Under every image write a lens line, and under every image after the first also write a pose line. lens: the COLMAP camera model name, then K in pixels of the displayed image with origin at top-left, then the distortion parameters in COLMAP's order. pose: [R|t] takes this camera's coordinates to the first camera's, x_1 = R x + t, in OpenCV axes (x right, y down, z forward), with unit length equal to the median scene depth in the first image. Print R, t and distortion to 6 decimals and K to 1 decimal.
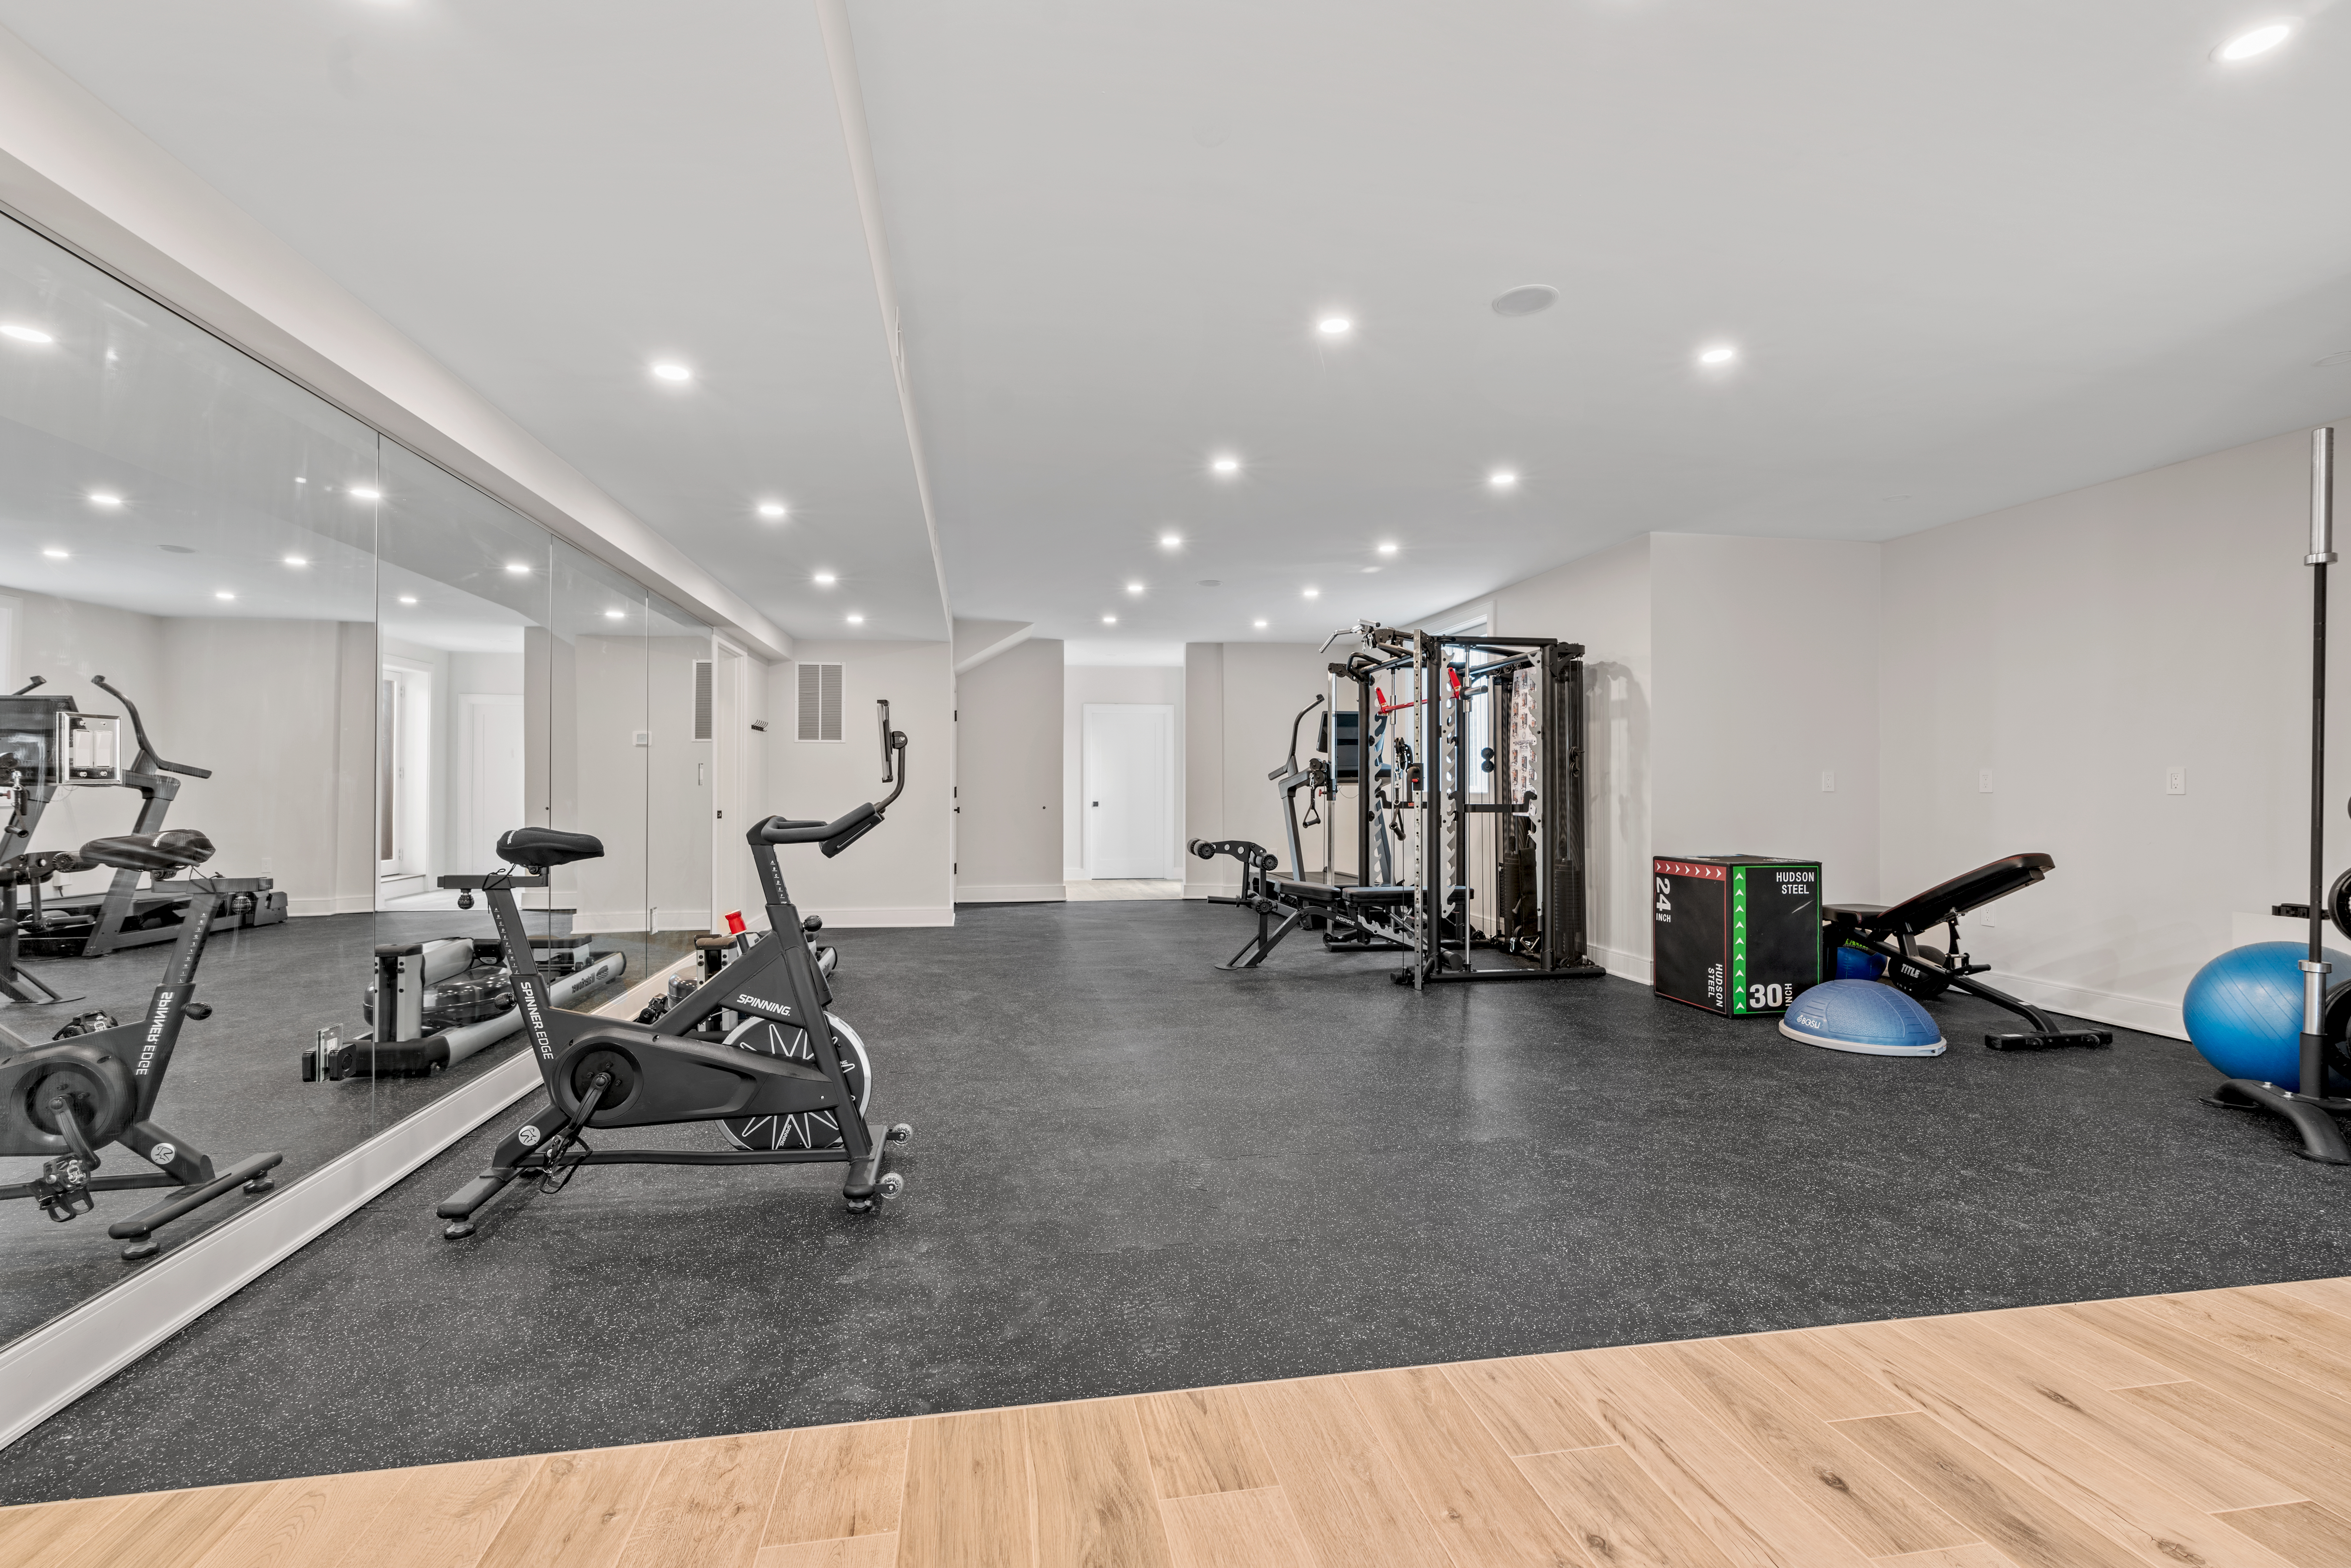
lens RADIAL K [[1044.2, 0, 1169.9], [0, 1044.2, 781.4], [0, 0, 1]] dist [-0.002176, 0.000475]
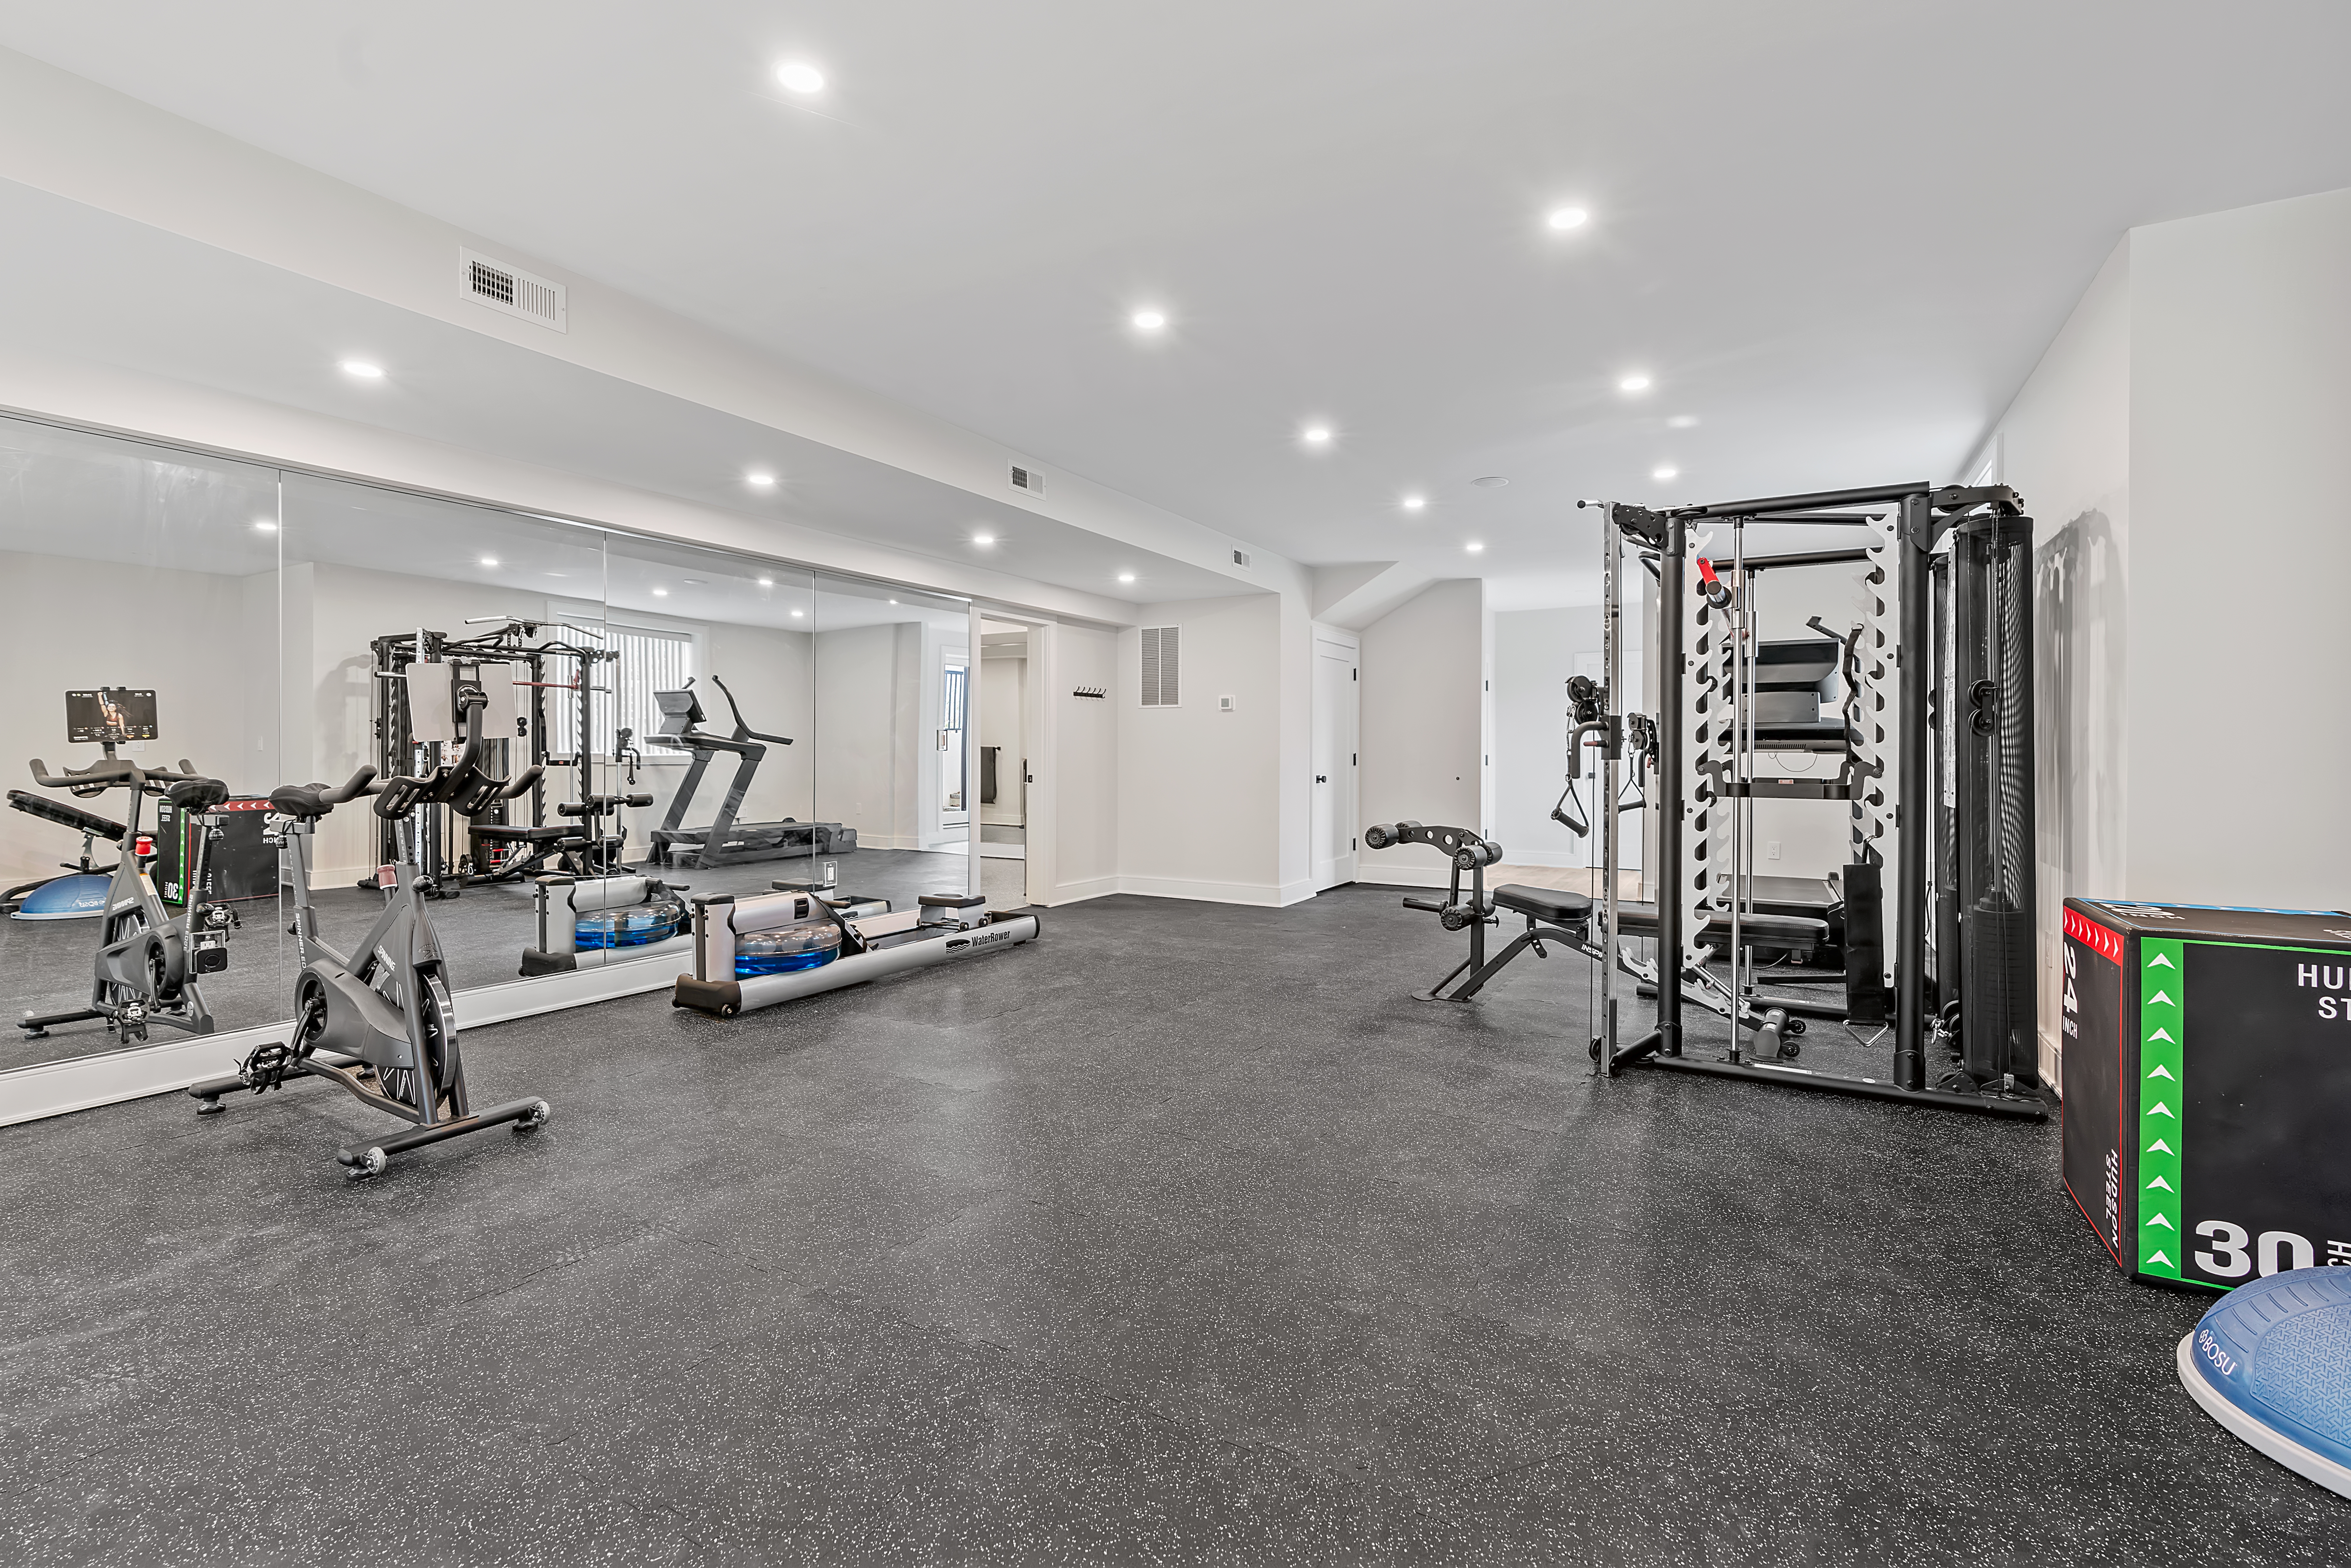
lens RADIAL K [[1044.2, 0, 1166.9], [0, 1044.2, 761.0], [0, 0, 1]] dist [-0.002176, 0.000475]
pose [[0.765390, 0.006371, -0.643535, 0.432088], [0.001627, 0.999929, 0.011834, 0.001599], [0.643564, -0.010105, 0.765325, 0.343101]]
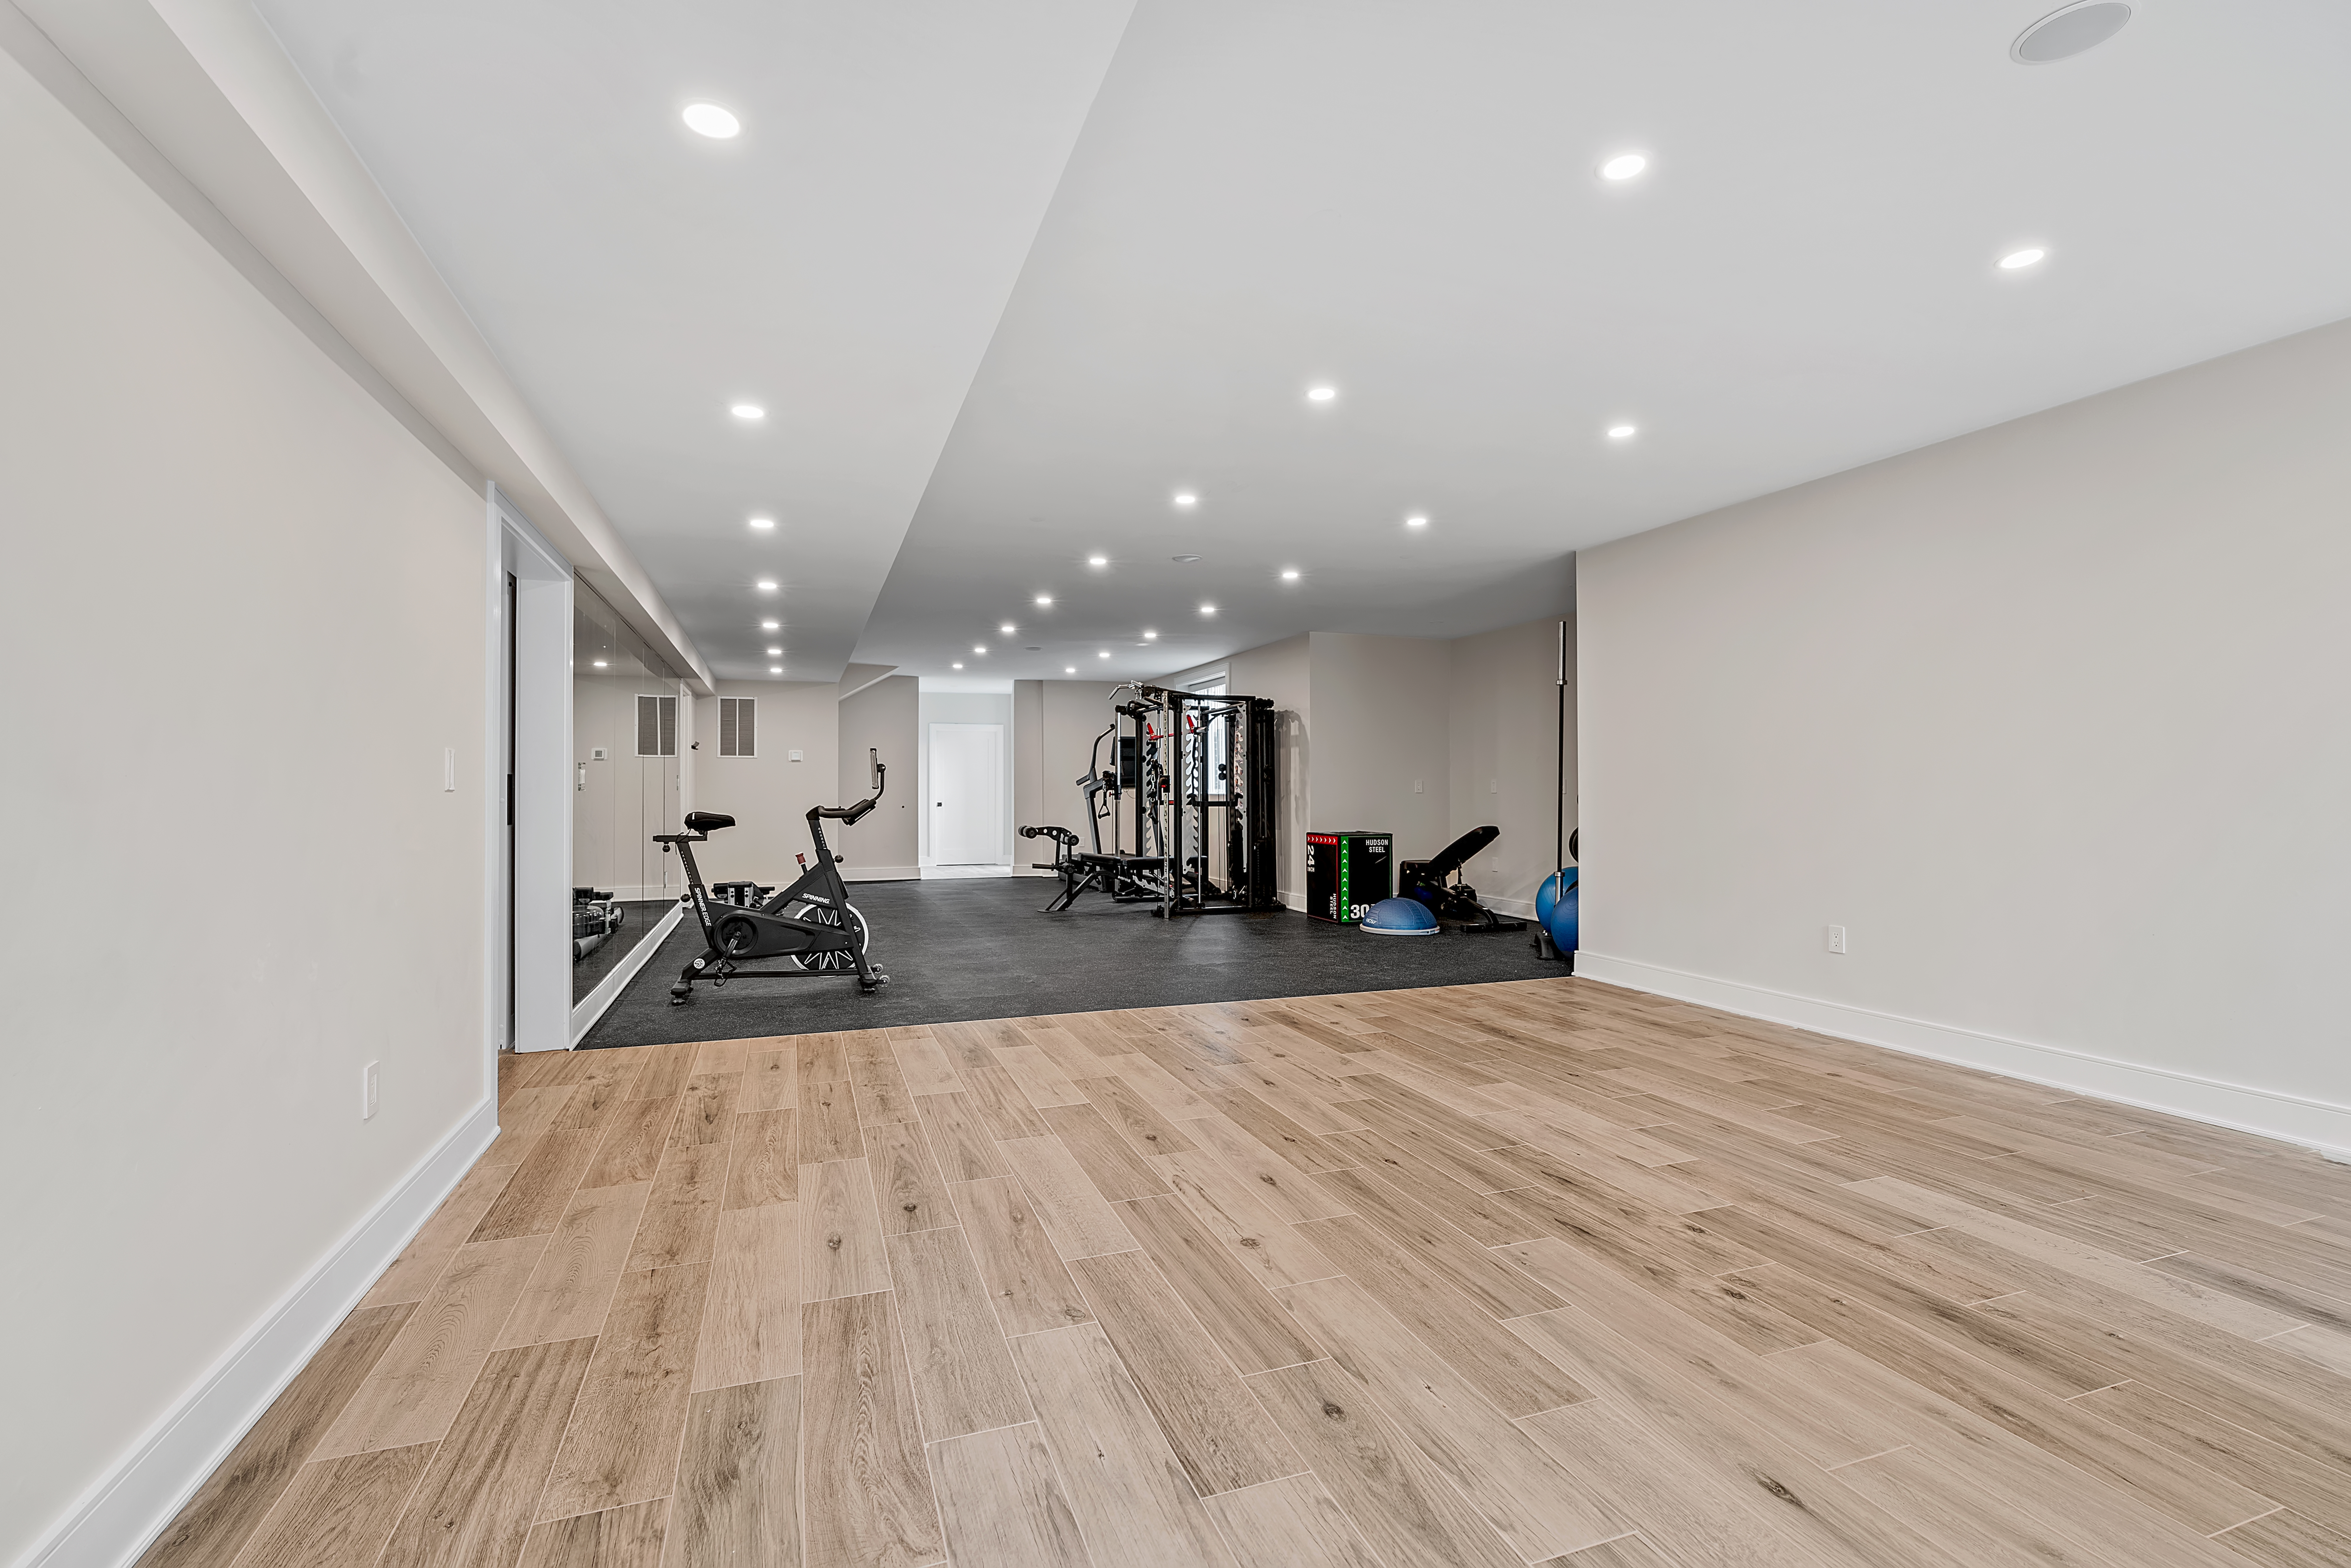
lens RADIAL K [[1044.2, 0, 1156.2], [0, 1044.2, 780.4], [0, 0, 1]] dist [-0.002176, 0.000475]
pose [[0.987375, -0.000043, 0.158401, -0.027817], [0.000620, 0.999993, -0.003594, -0.004038], [-0.158399, 0.003647, 0.987368, -0.550920]]
